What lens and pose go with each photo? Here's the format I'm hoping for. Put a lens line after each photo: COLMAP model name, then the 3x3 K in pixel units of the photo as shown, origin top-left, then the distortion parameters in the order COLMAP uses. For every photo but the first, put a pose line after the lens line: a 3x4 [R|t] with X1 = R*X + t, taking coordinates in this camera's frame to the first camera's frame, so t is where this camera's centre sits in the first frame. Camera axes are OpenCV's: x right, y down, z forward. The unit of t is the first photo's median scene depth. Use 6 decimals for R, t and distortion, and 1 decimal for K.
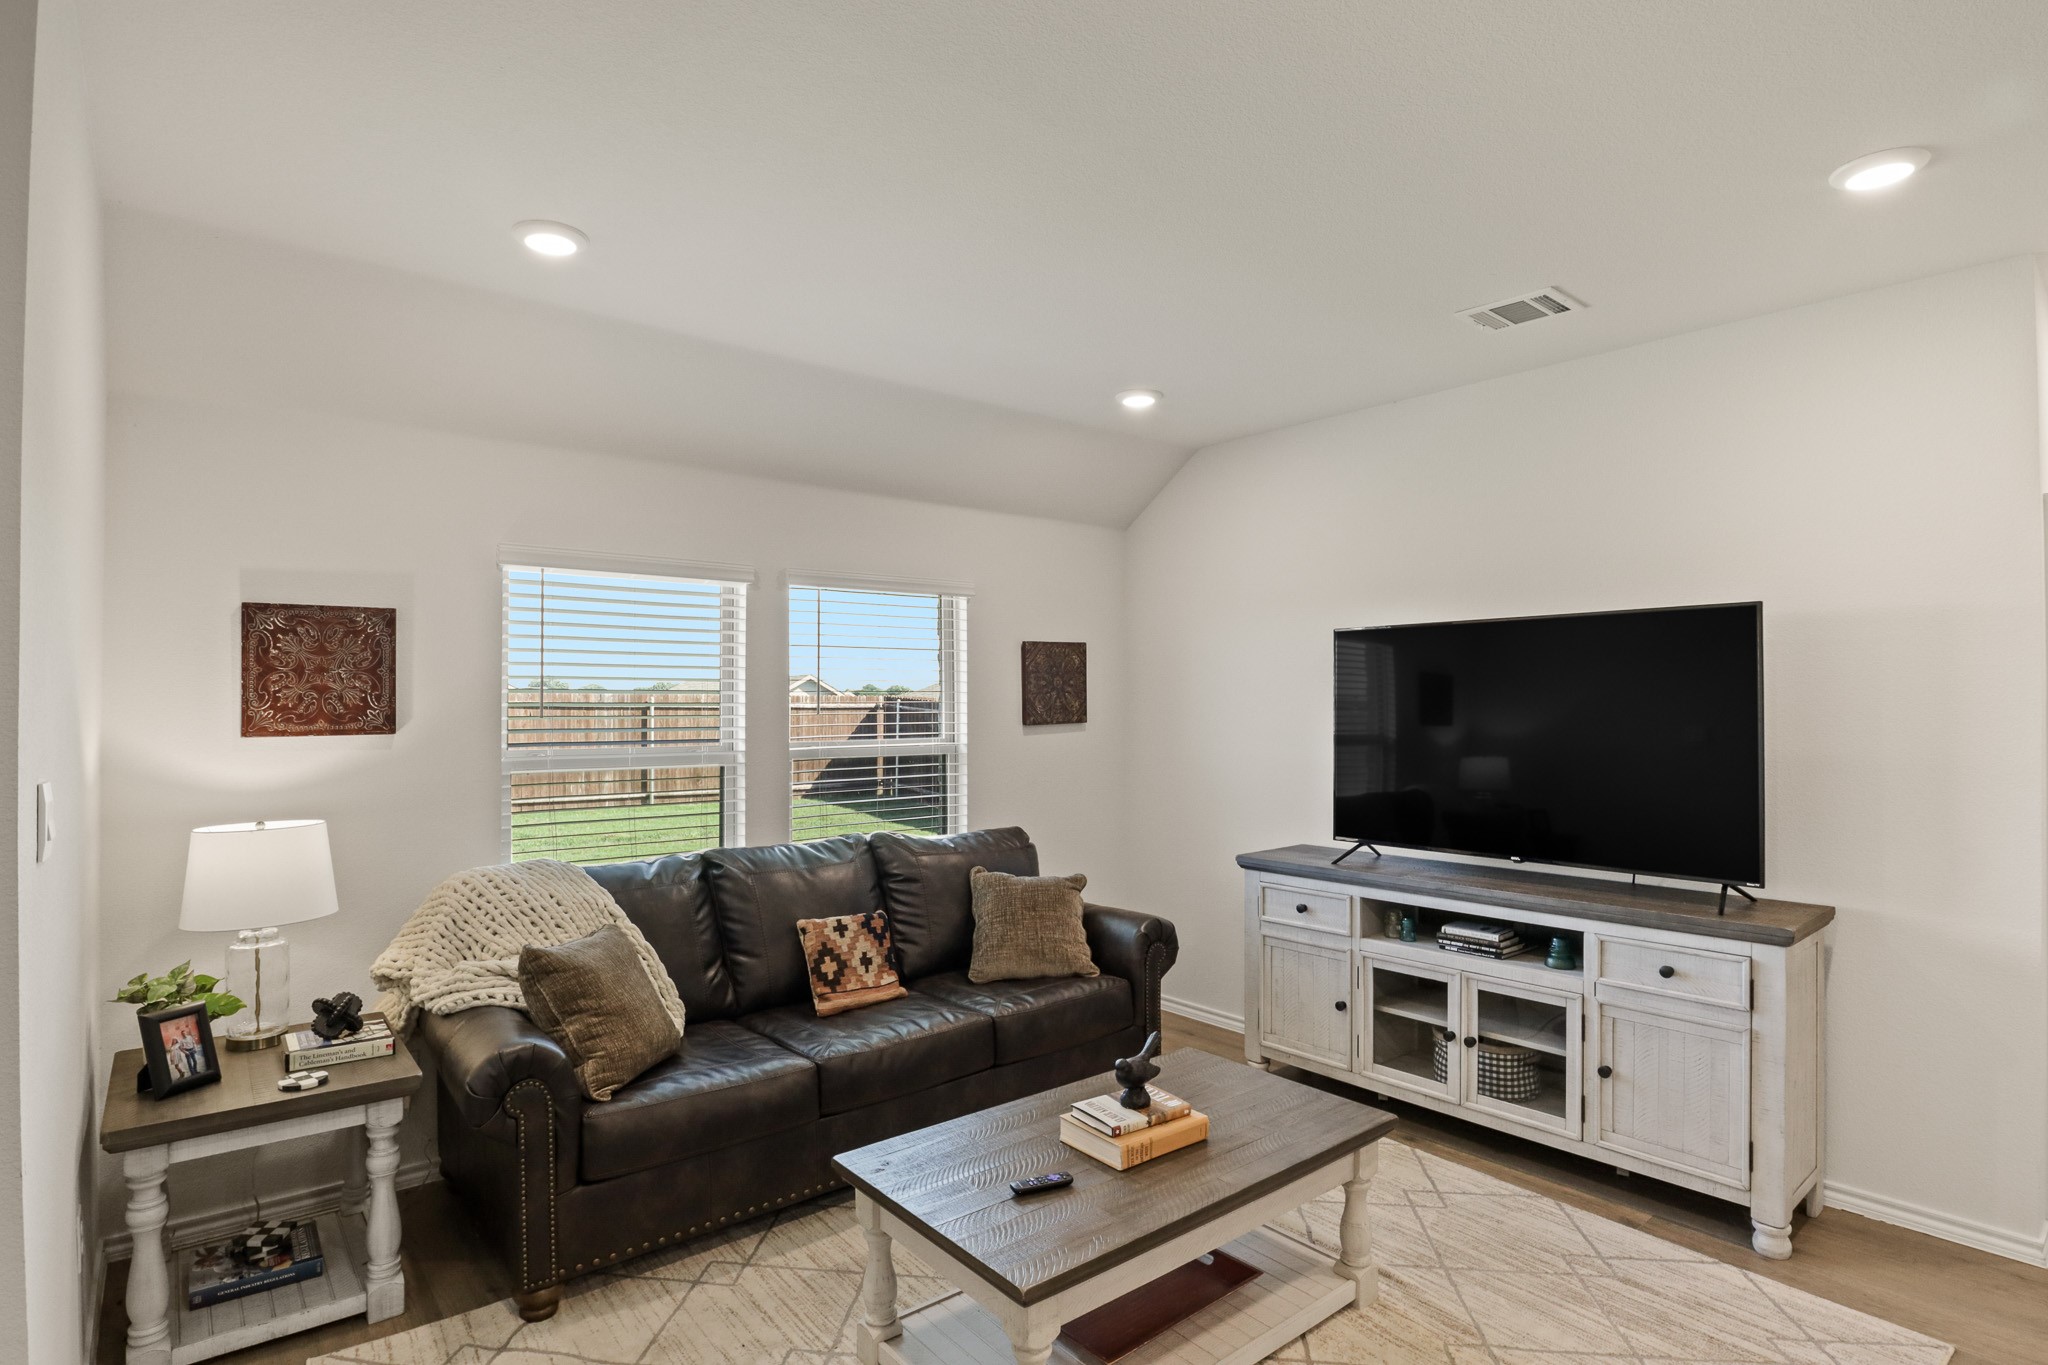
lens RADIAL K [[1046.4, 0, 1015.3], [0, 1046.4, 690.2], [0, 0, 1]] dist [-0.024933, 0.004972]
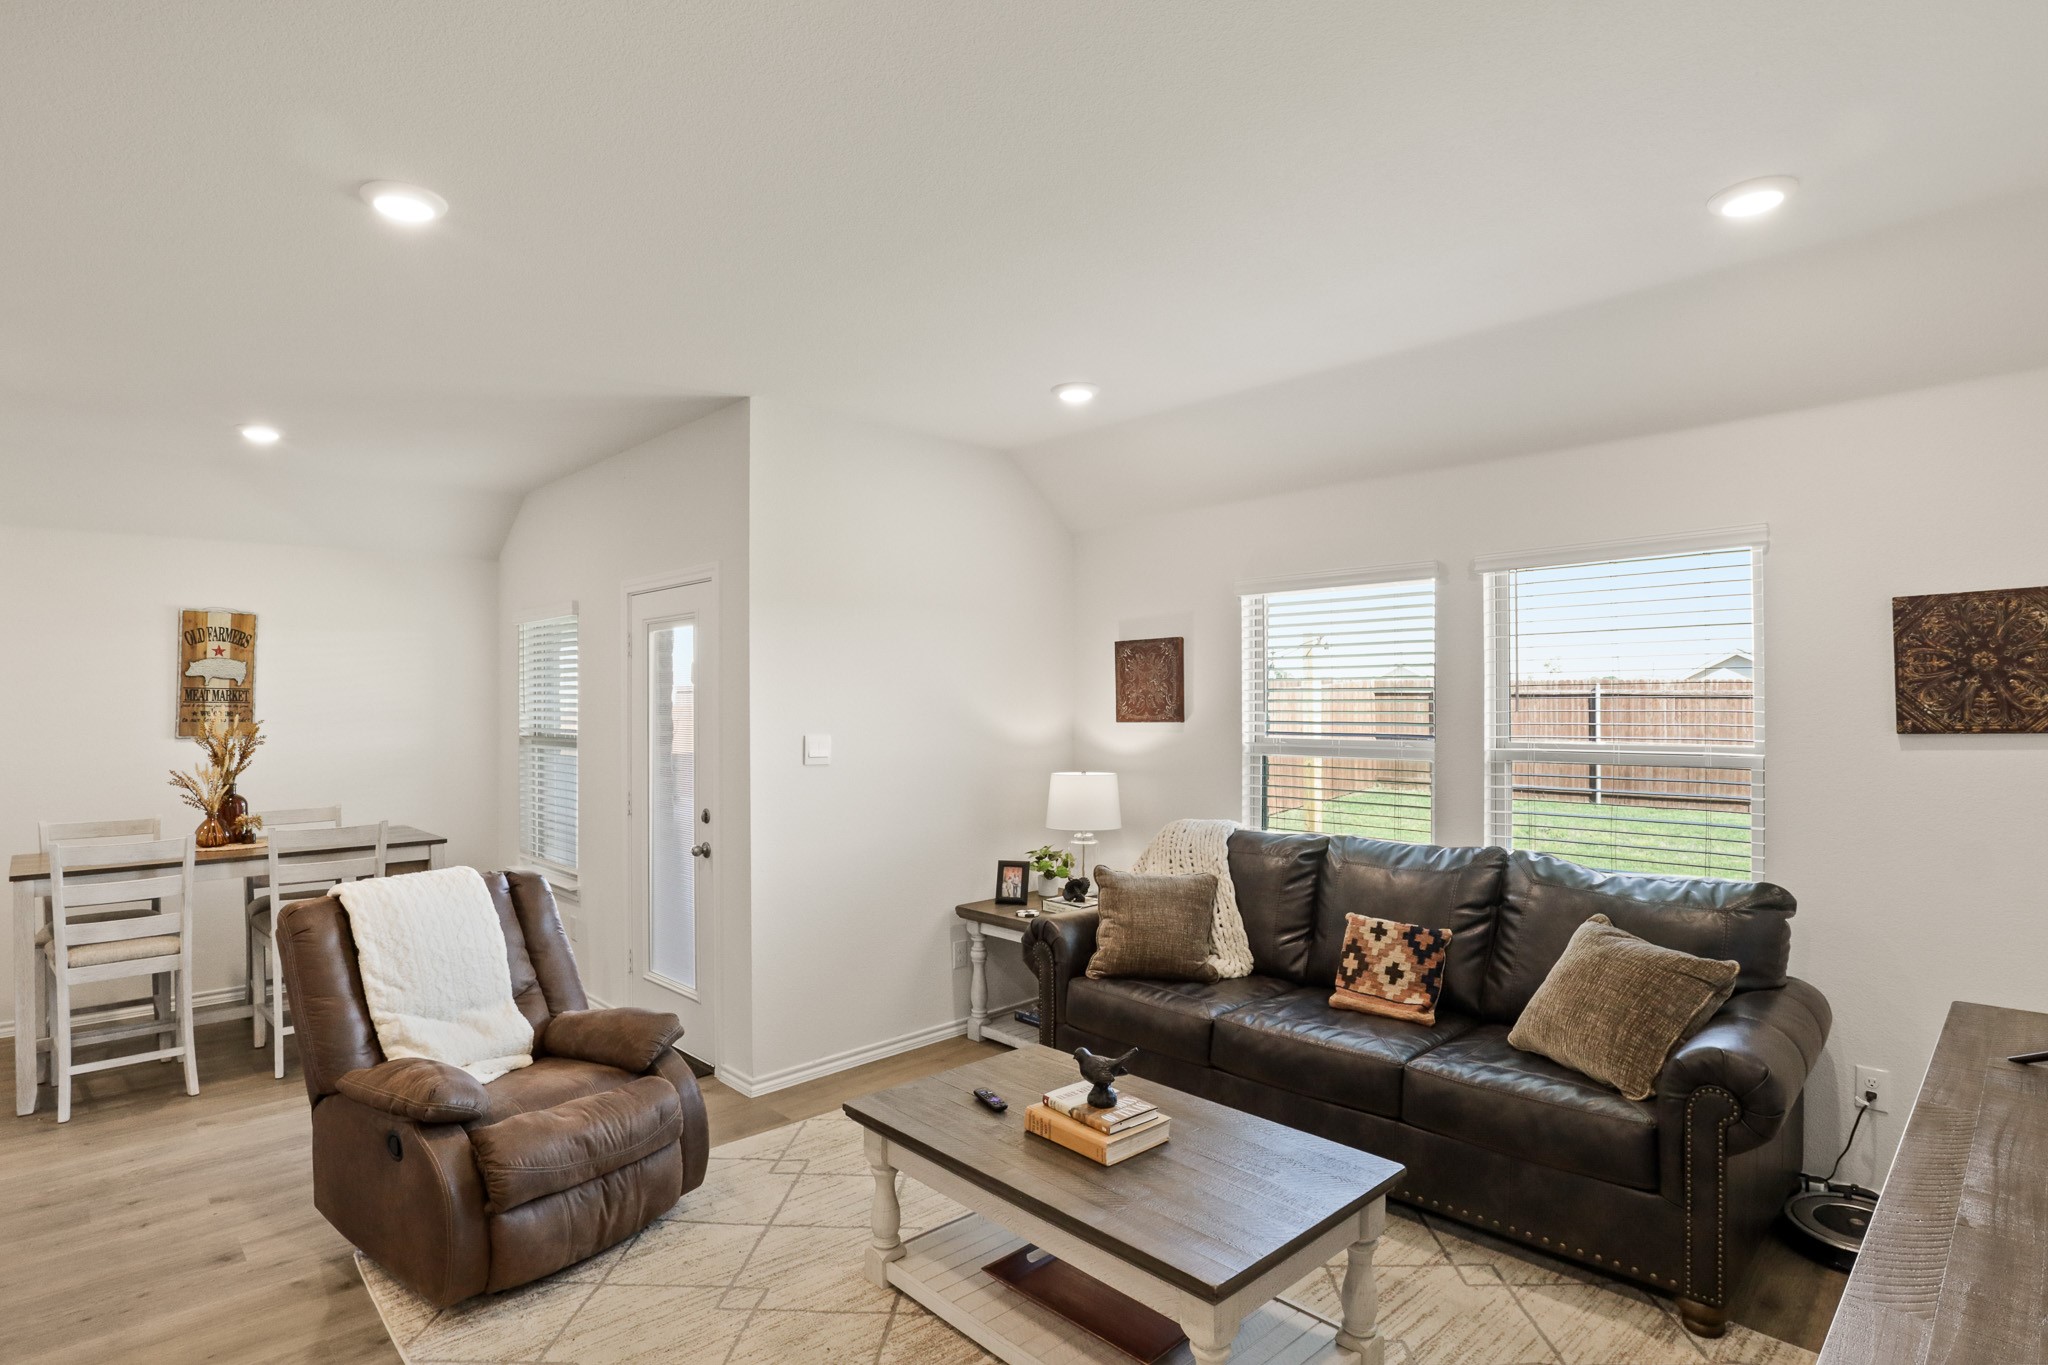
lens RADIAL K [[1046.4, 0, 1024.2], [0, 1046.4, 697.3], [0, 0, 1]] dist [-0.024933, 0.004972]
pose [[0.079360, -0.003051, -0.996841, 0.801825], [0.020187, 0.999795, -0.001453, 0.004046], [0.996642, -0.020008, 0.079405, 0.614118]]
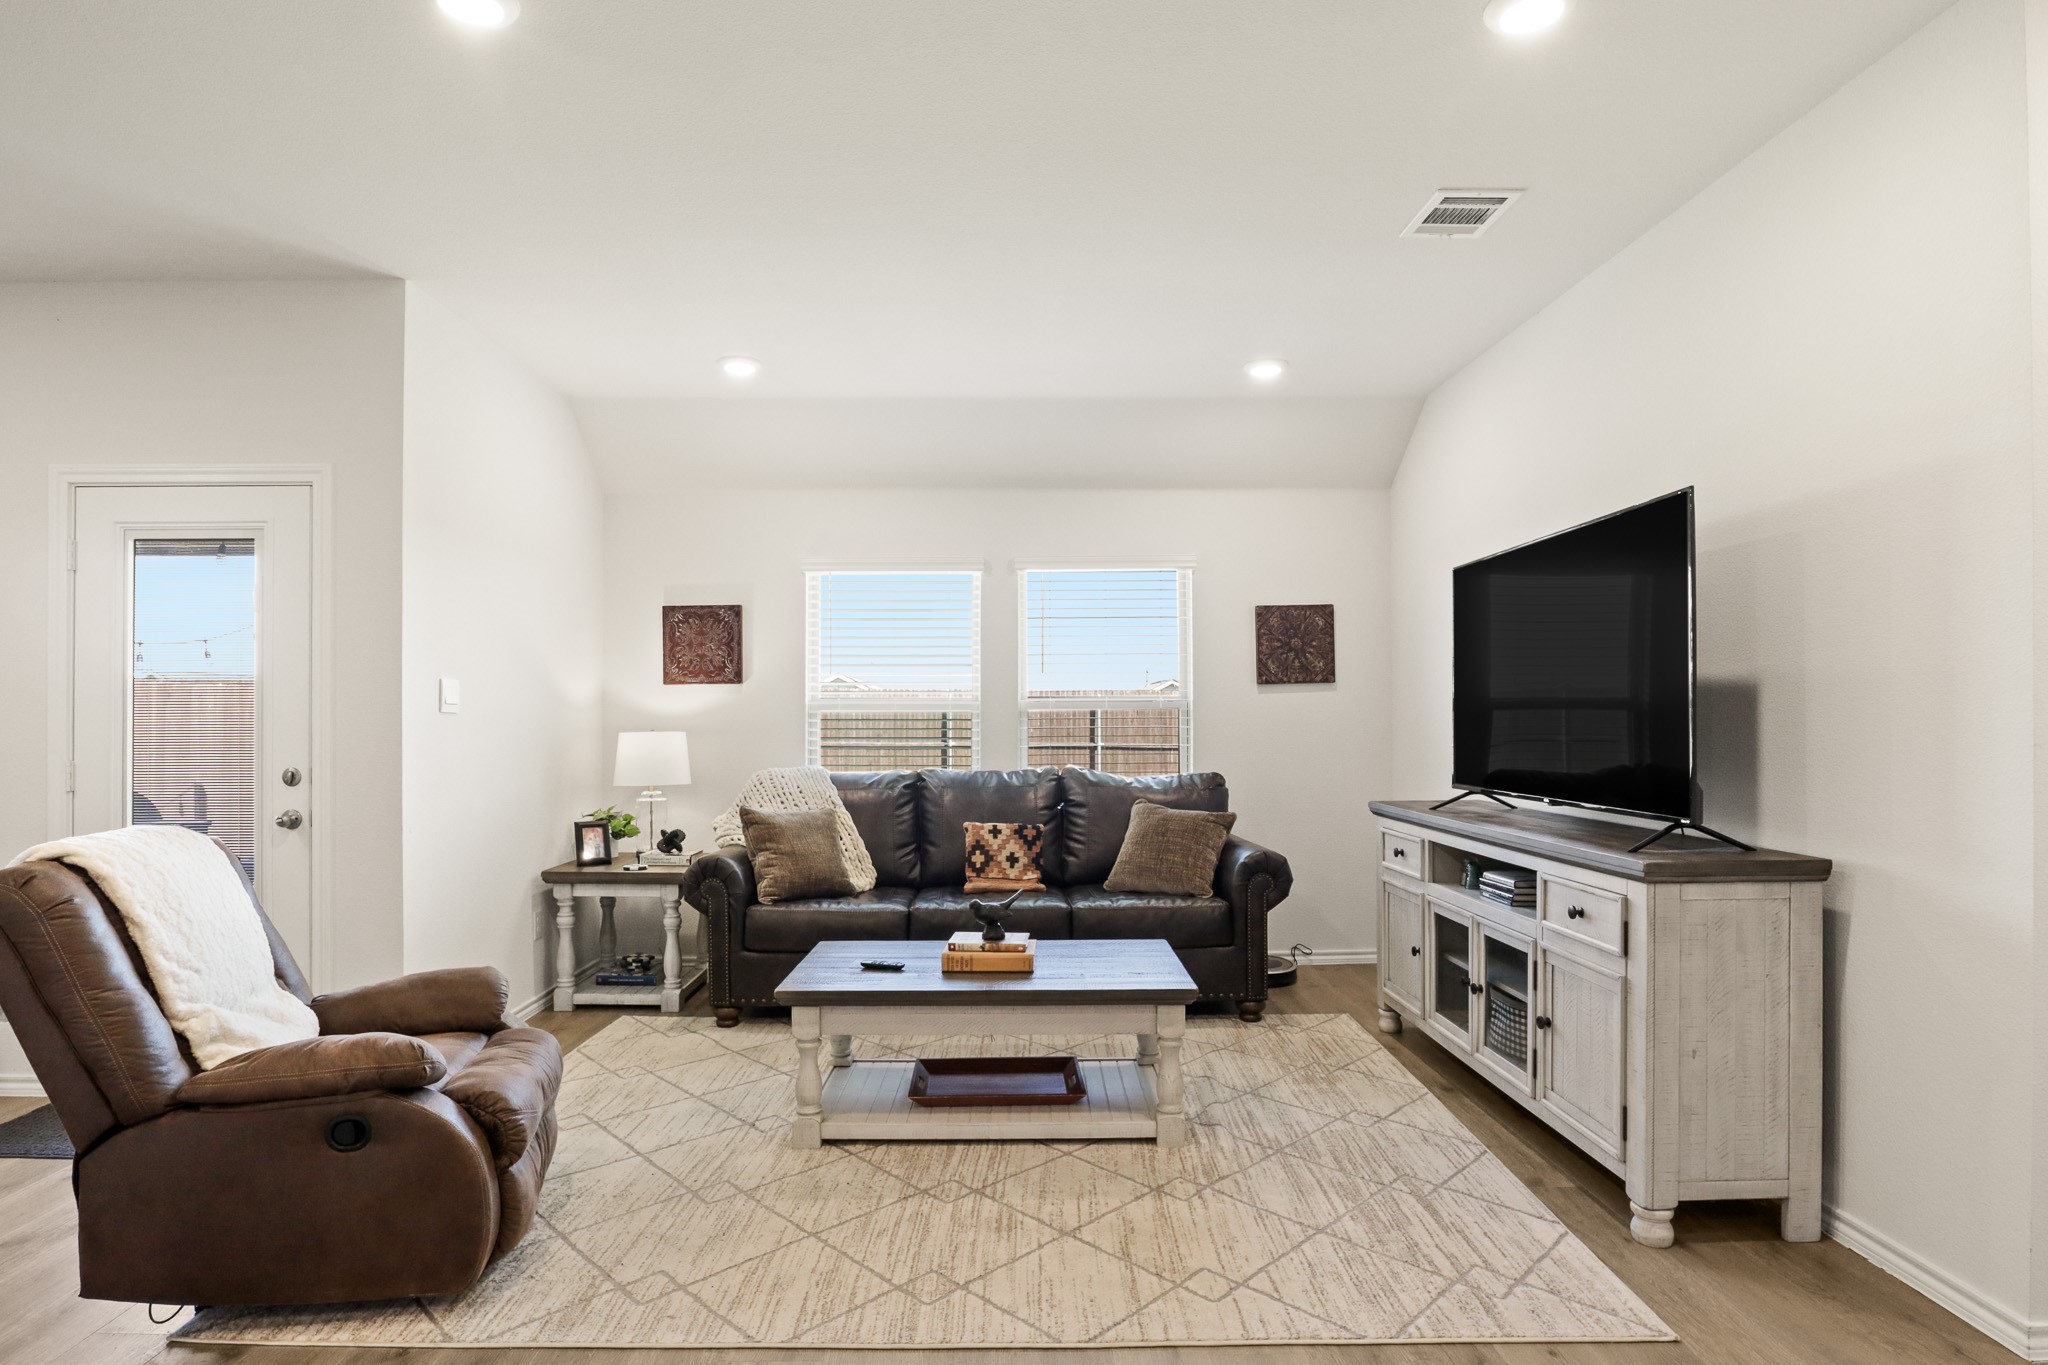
lens RADIAL K [[1080.2, 0, 1004.0], [0, 1080.2, 716.9], [0, 0, 1]] dist [-0.025878, 0.007282]
pose [[0.775415, -0.000722, -0.631451, 0.706220], [0.009580, 0.999898, 0.010621, 0.073899], [0.631379, -0.014285, 0.775343, -0.028685]]
